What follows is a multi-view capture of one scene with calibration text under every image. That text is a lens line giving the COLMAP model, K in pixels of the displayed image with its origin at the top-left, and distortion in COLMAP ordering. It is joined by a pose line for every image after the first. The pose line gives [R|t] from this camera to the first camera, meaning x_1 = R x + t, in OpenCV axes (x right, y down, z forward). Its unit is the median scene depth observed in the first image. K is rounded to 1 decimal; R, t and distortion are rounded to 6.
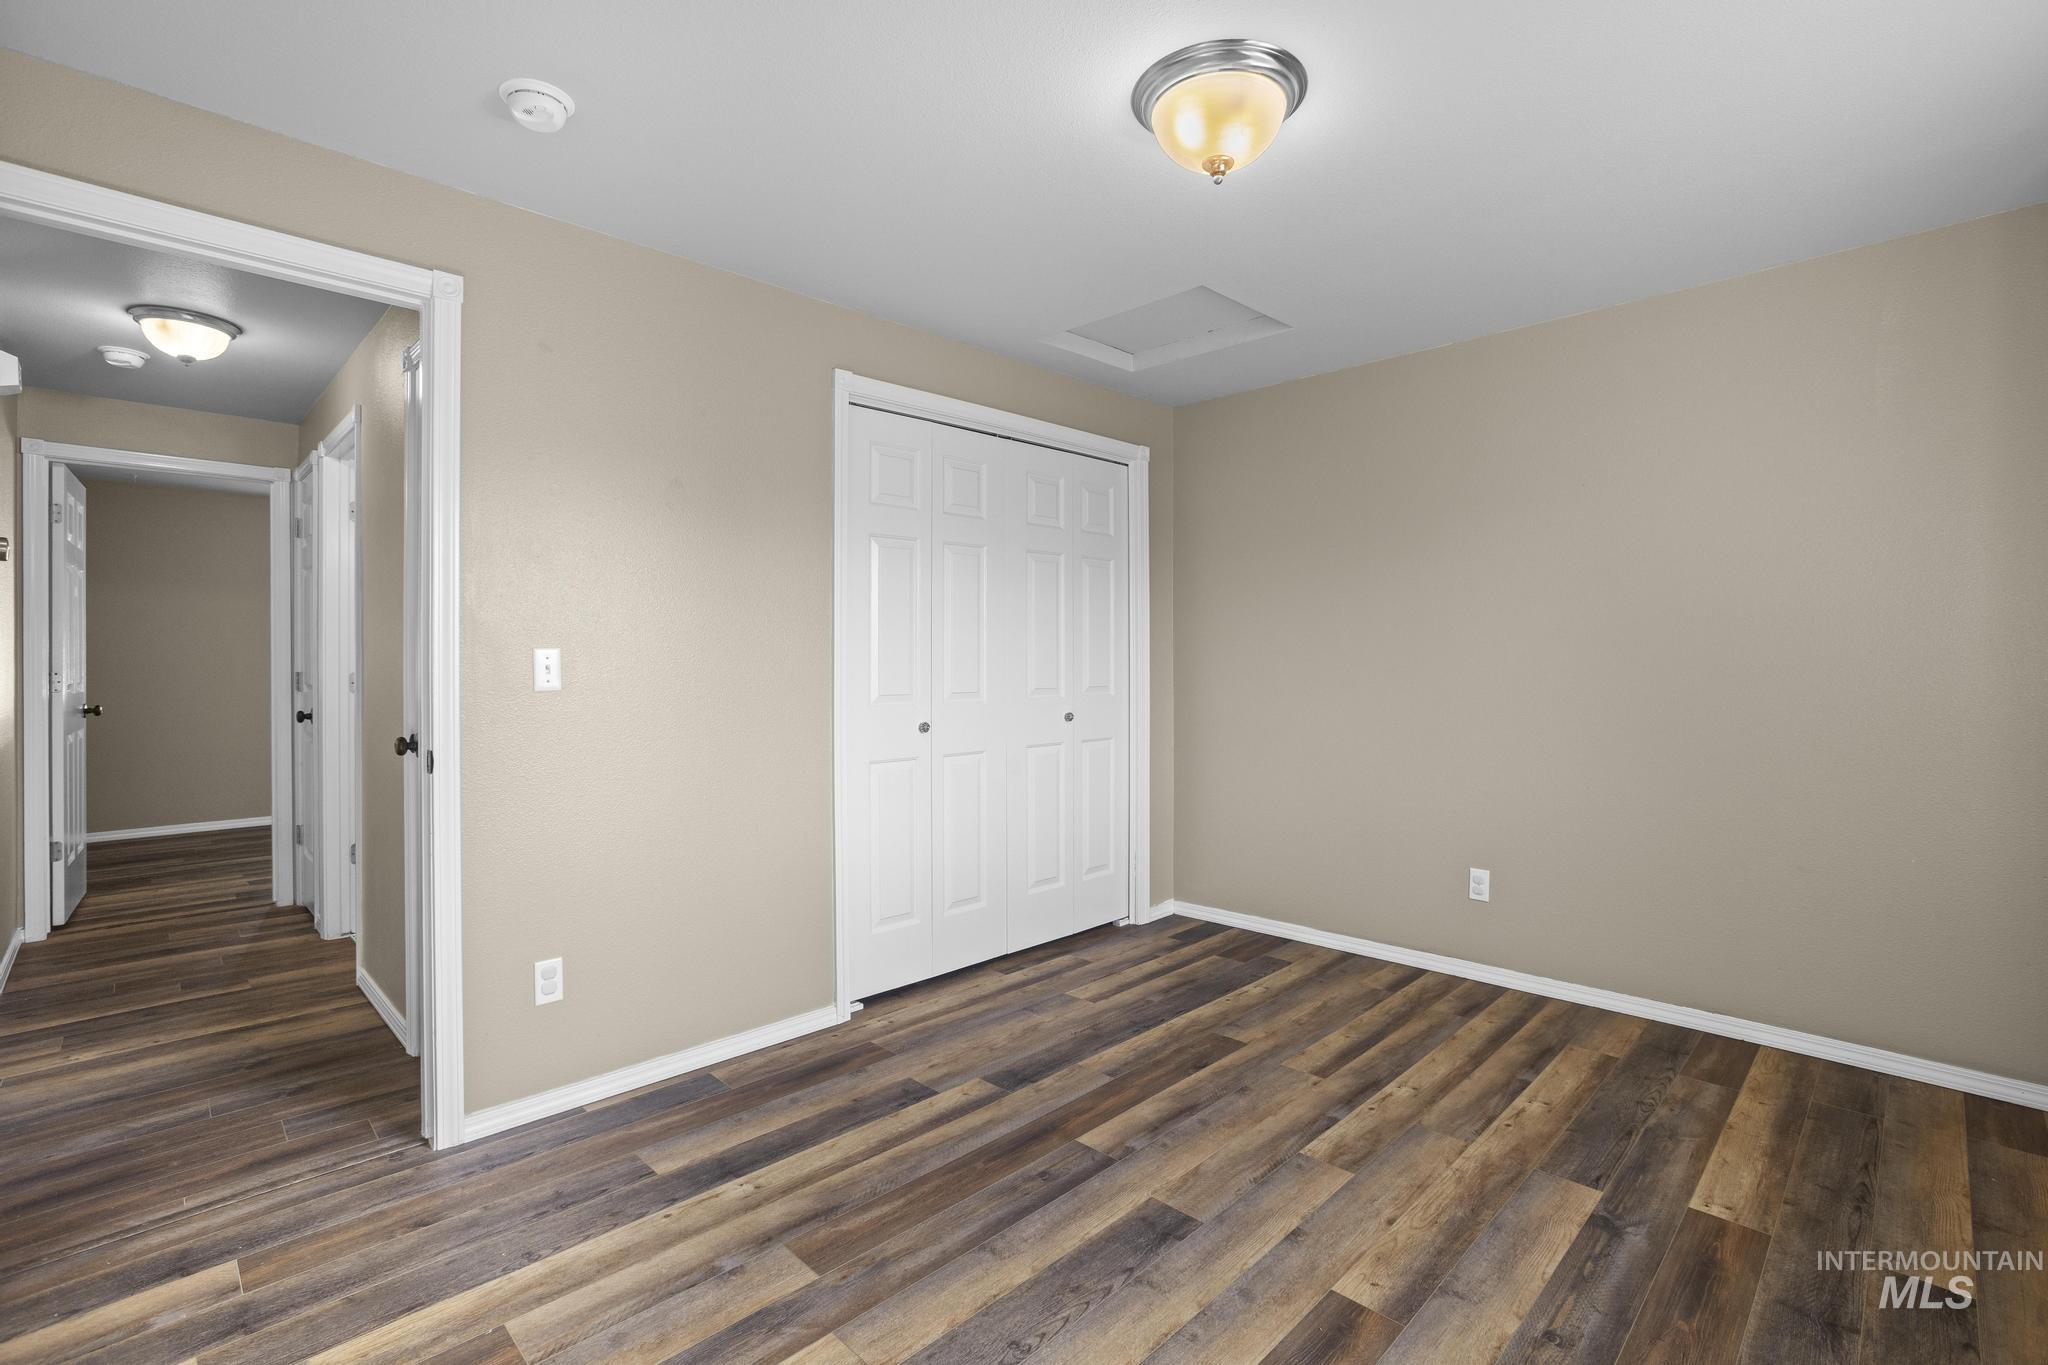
lens RADIAL K [[929.0, 0, 1032.7], [0, 929.0, 666.1], [0, 0, 1]] dist [-0.055092, 0.023173]
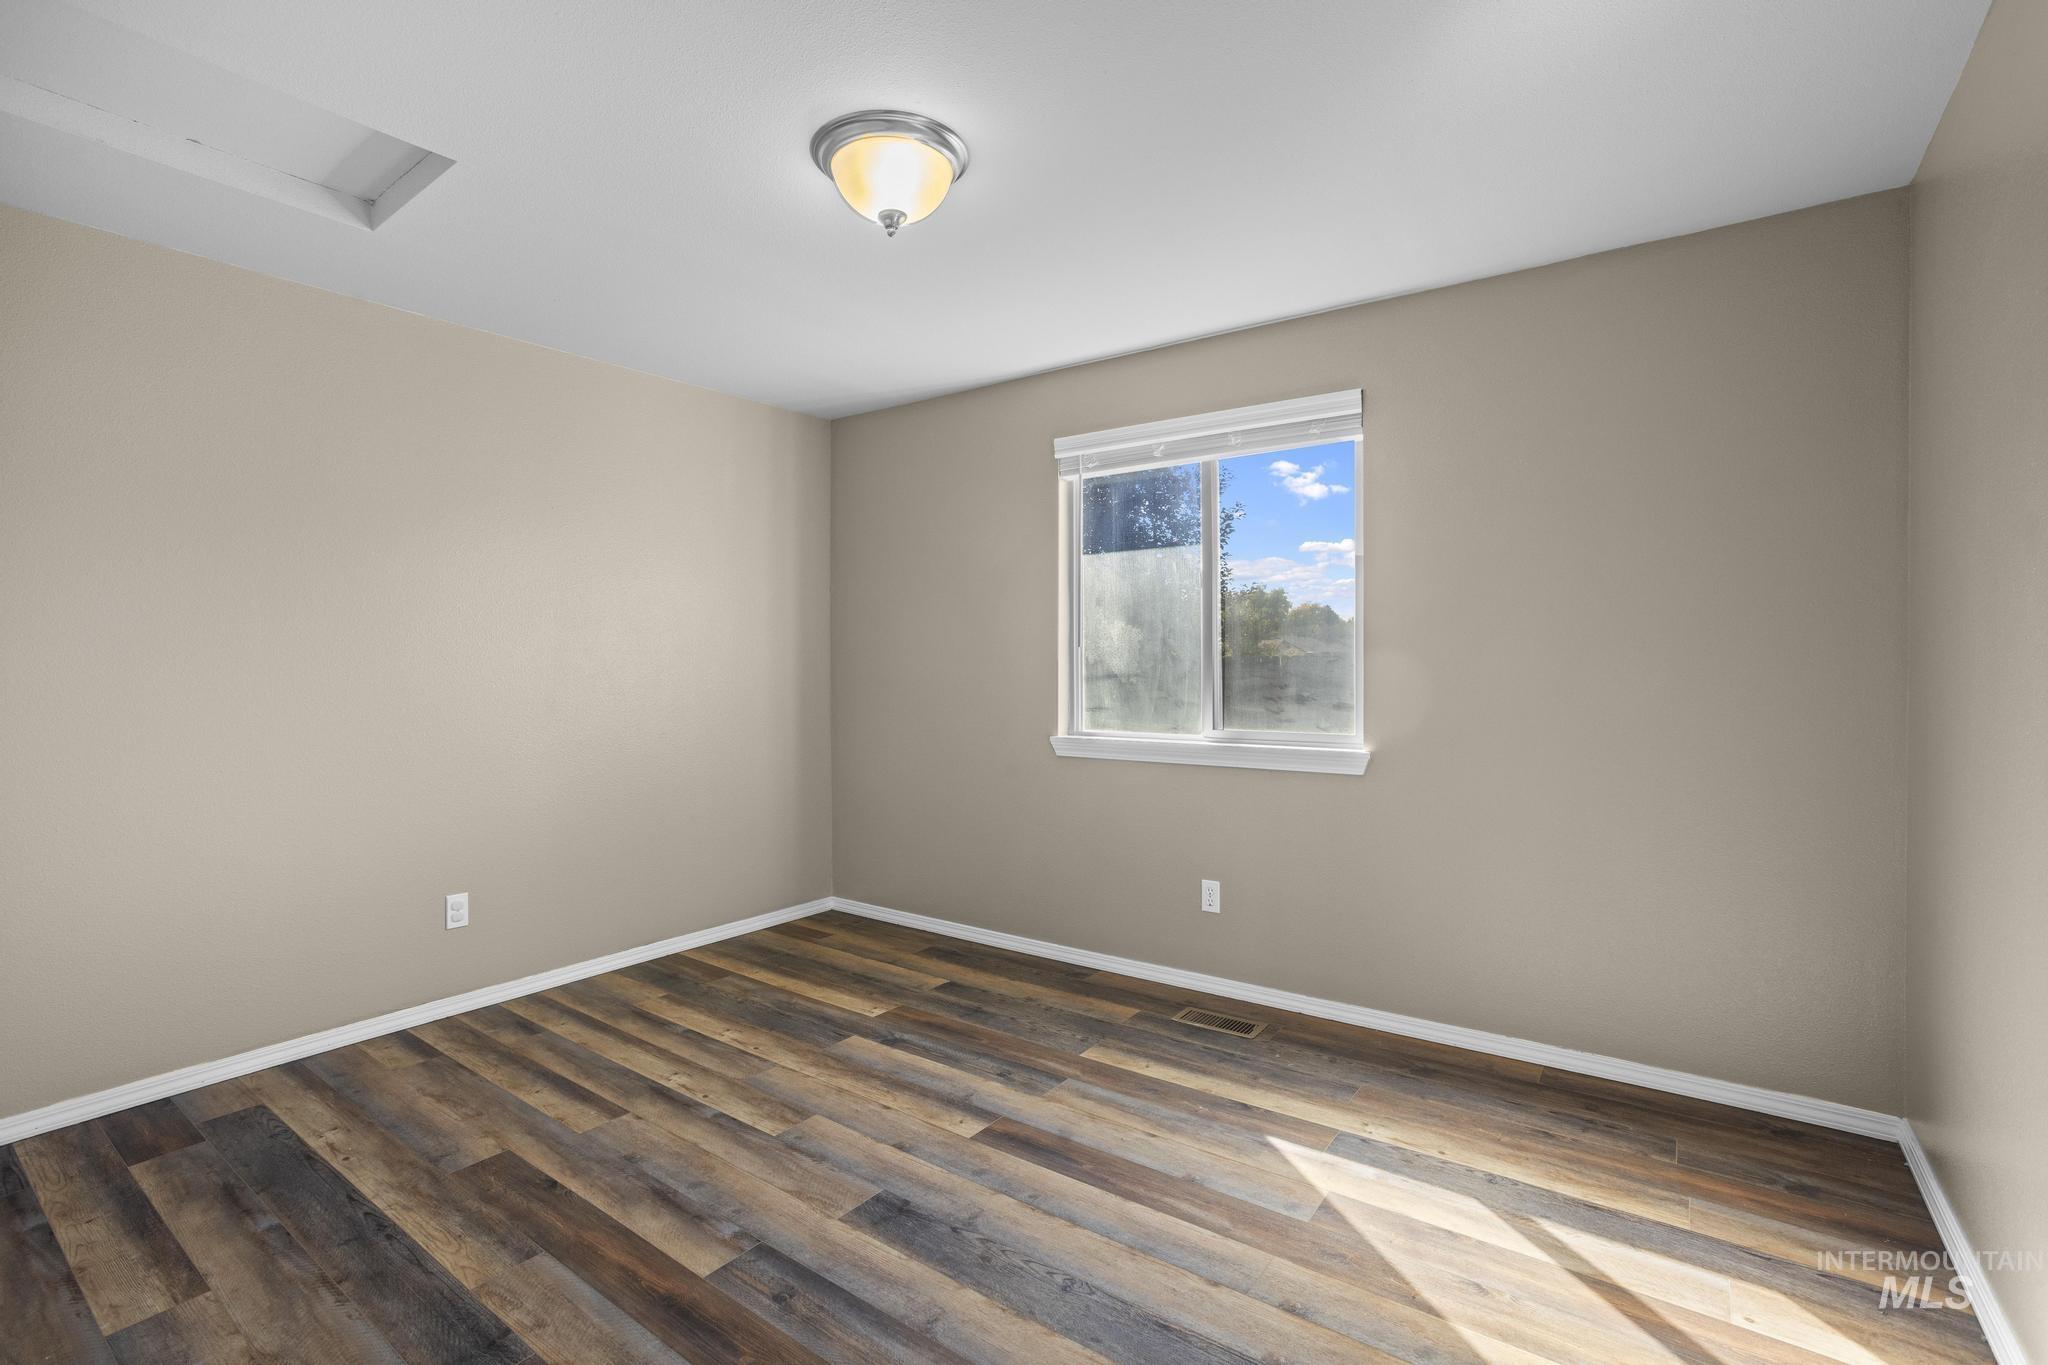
lens RADIAL K [[929.0, 0, 1032.7], [0, 929.0, 666.1], [0, 0, 1]] dist [-0.055092, 0.023173]
pose [[-0.154532, -0.001109, 0.987987, -0.676726], [0.013598, 0.999902, 0.003249, -0.005254], [-0.987894, 0.013937, -0.154502, 0.738567]]
